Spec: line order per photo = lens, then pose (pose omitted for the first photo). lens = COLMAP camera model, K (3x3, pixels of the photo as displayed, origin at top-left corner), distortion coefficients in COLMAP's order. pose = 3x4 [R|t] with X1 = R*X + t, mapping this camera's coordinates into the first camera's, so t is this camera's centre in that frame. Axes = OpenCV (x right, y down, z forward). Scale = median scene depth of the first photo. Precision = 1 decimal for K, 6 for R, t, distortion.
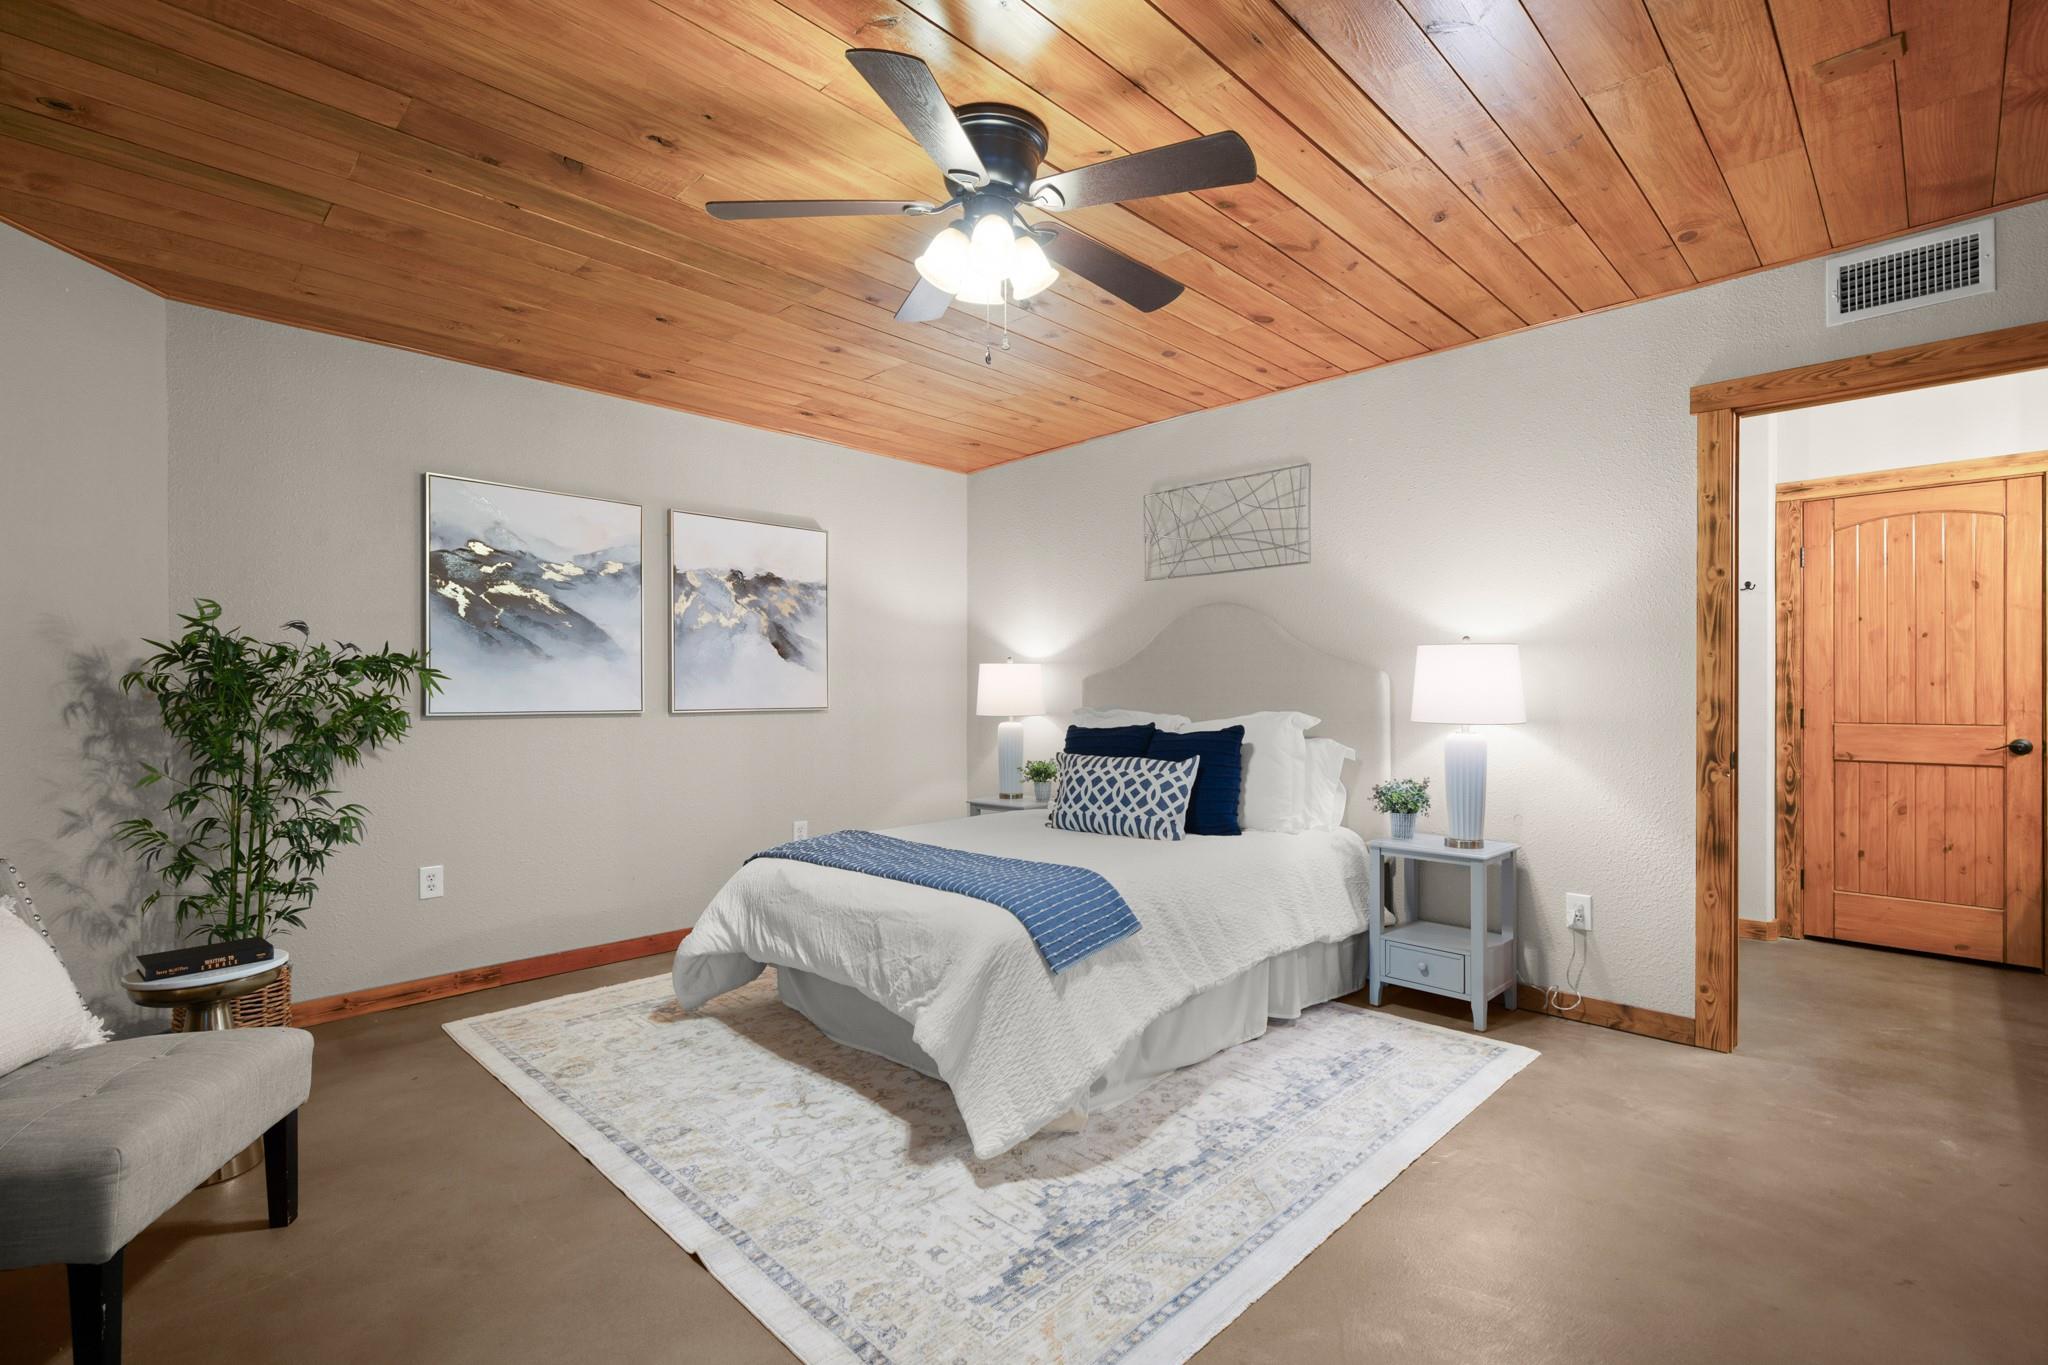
lens RADIAL K [[930.5, 0, 1037.1], [0, 930.5, 697.9], [0, 0, 1]] dist [0.004026, -0.000006]
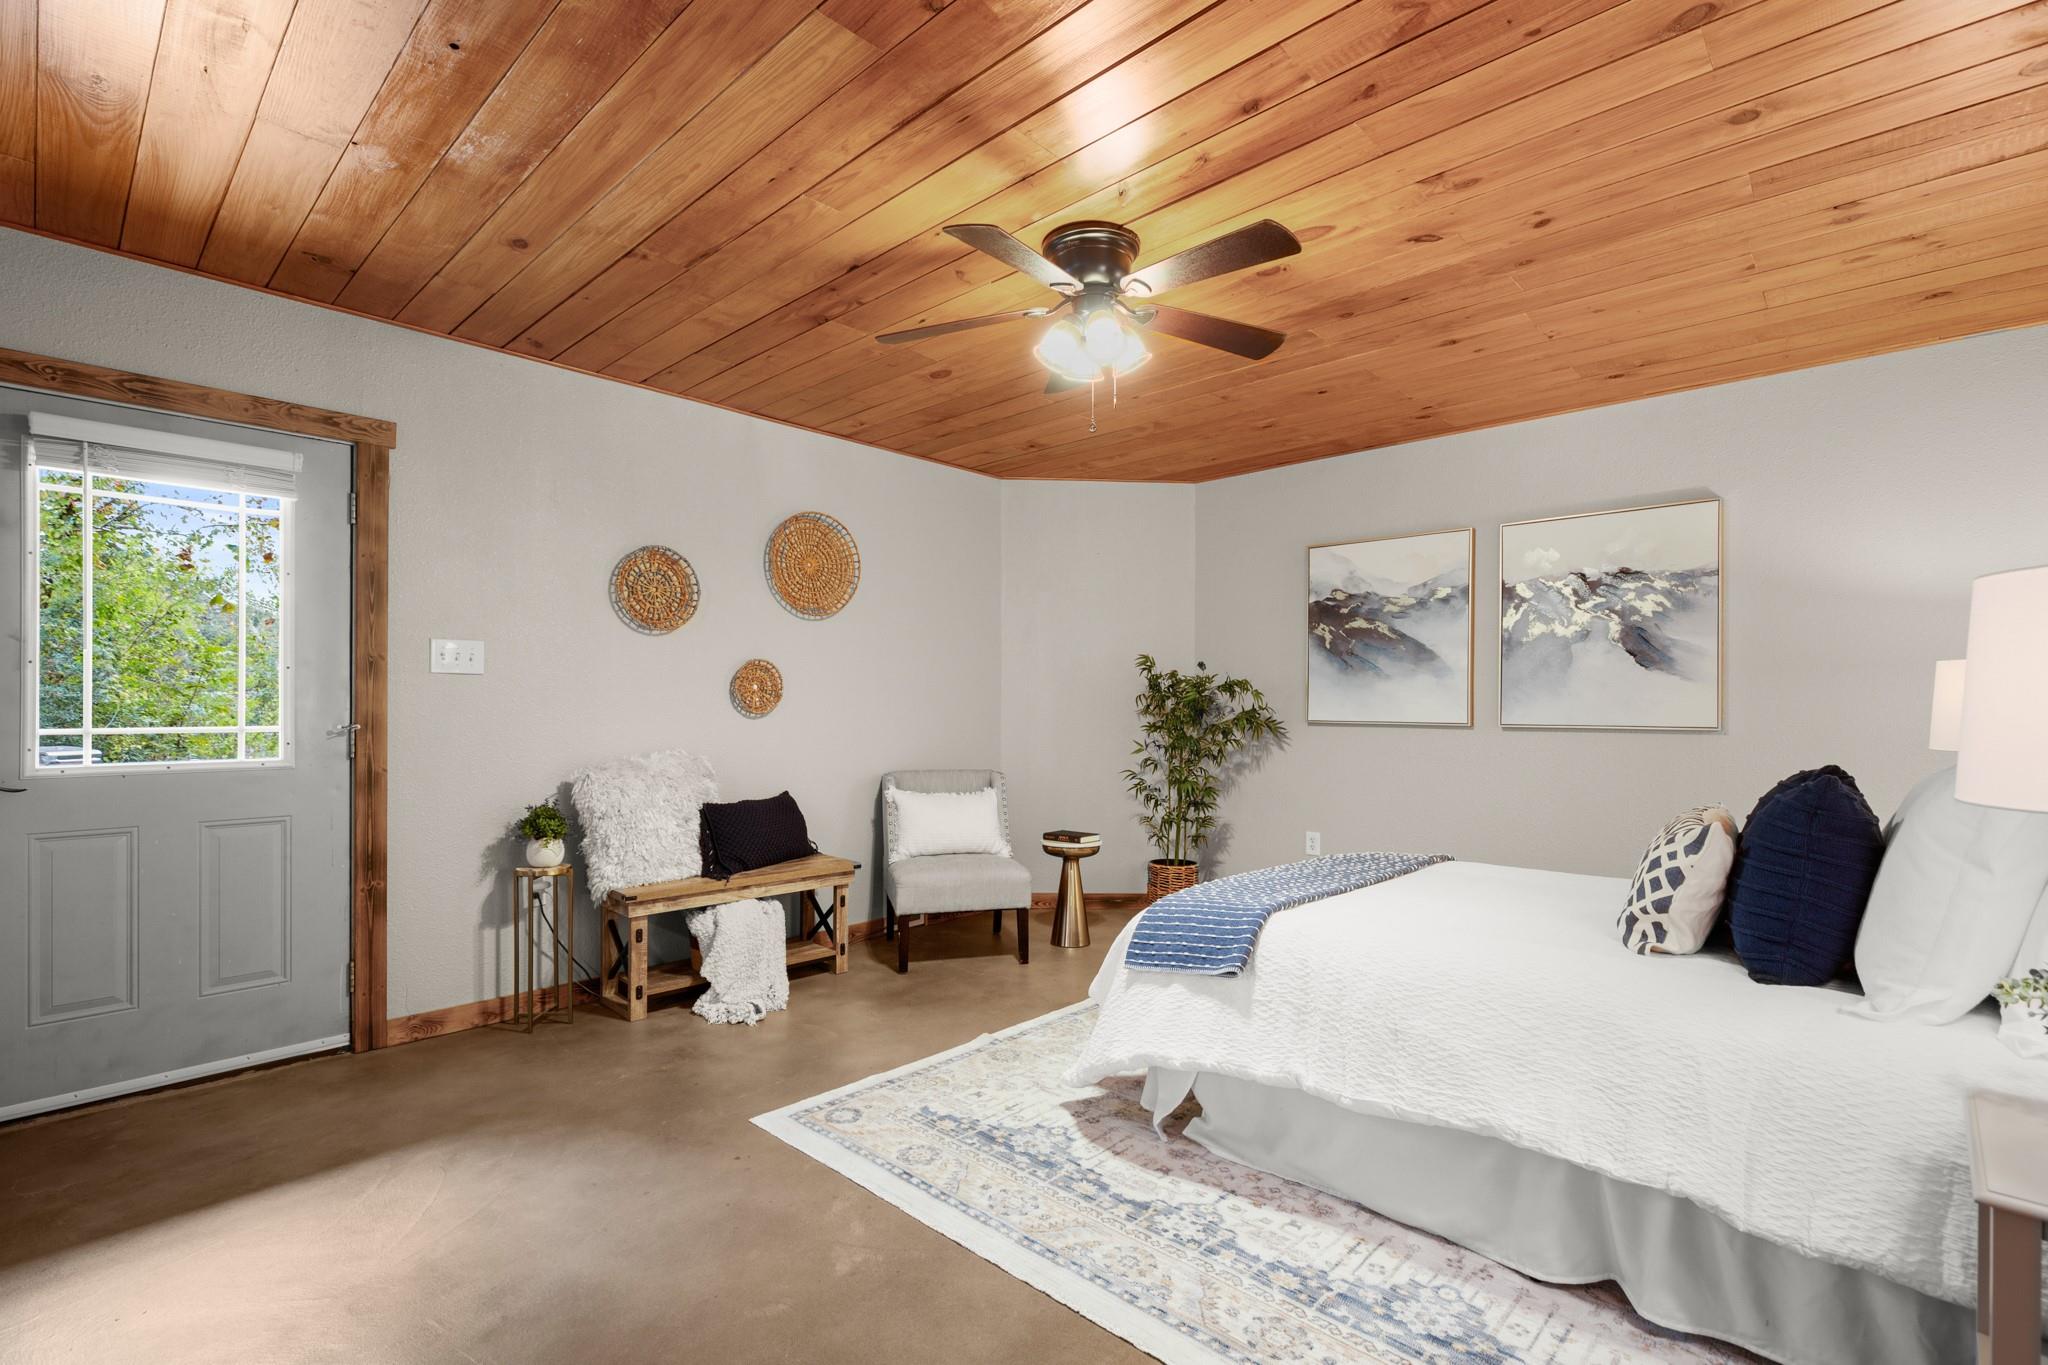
lens RADIAL K [[930.5, 0, 1037.1], [0, 930.5, 697.9], [0, 0, 1]] dist [0.004026, -0.000006]
pose [[0.024502, -0.006539, -0.999678, 0.691473], [-0.012486, 0.999899, -0.006846, -0.002533], [0.999622, 0.012649, 0.024418, 0.545845]]
